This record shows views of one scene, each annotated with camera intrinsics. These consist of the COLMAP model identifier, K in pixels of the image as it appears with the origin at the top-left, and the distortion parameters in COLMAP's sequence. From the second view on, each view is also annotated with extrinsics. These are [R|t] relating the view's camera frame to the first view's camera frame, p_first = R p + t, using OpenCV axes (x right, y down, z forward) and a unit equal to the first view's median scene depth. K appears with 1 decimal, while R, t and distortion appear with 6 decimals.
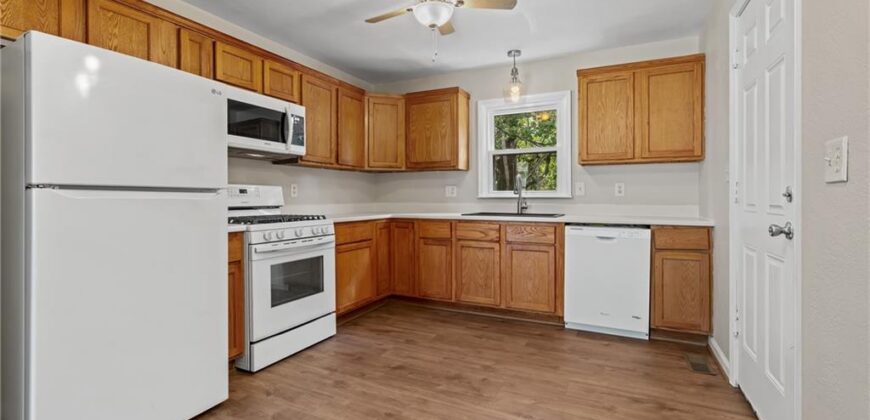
lens RADIAL K [[385.9, 0, 436.6], [0, 385.9, 219.2], [0, 0, 1]] dist [0.001904, 0.001146]
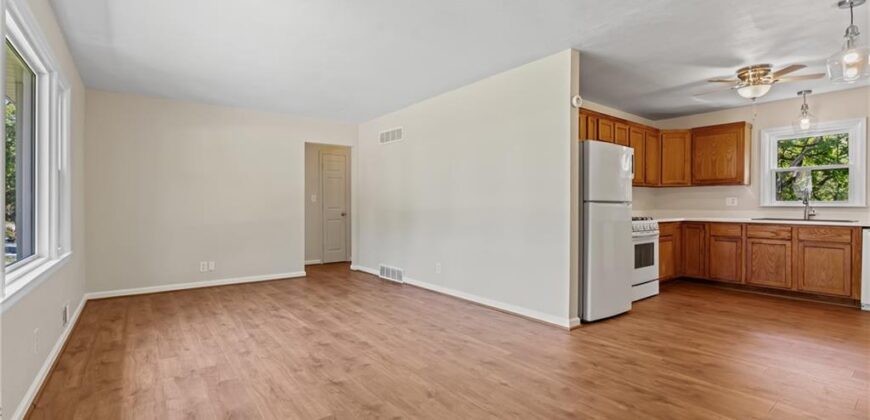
lens RADIAL K [[385.9, 0, 436.6], [0, 385.9, 219.2], [0, 0, 1]] dist [0.001904, 0.001146]
pose [[0.901190, 0.020194, -0.432954, -0.343187], [-0.028215, 0.999529, -0.012108, 0.035750], [0.432506, 0.023127, 0.901335, -0.686254]]
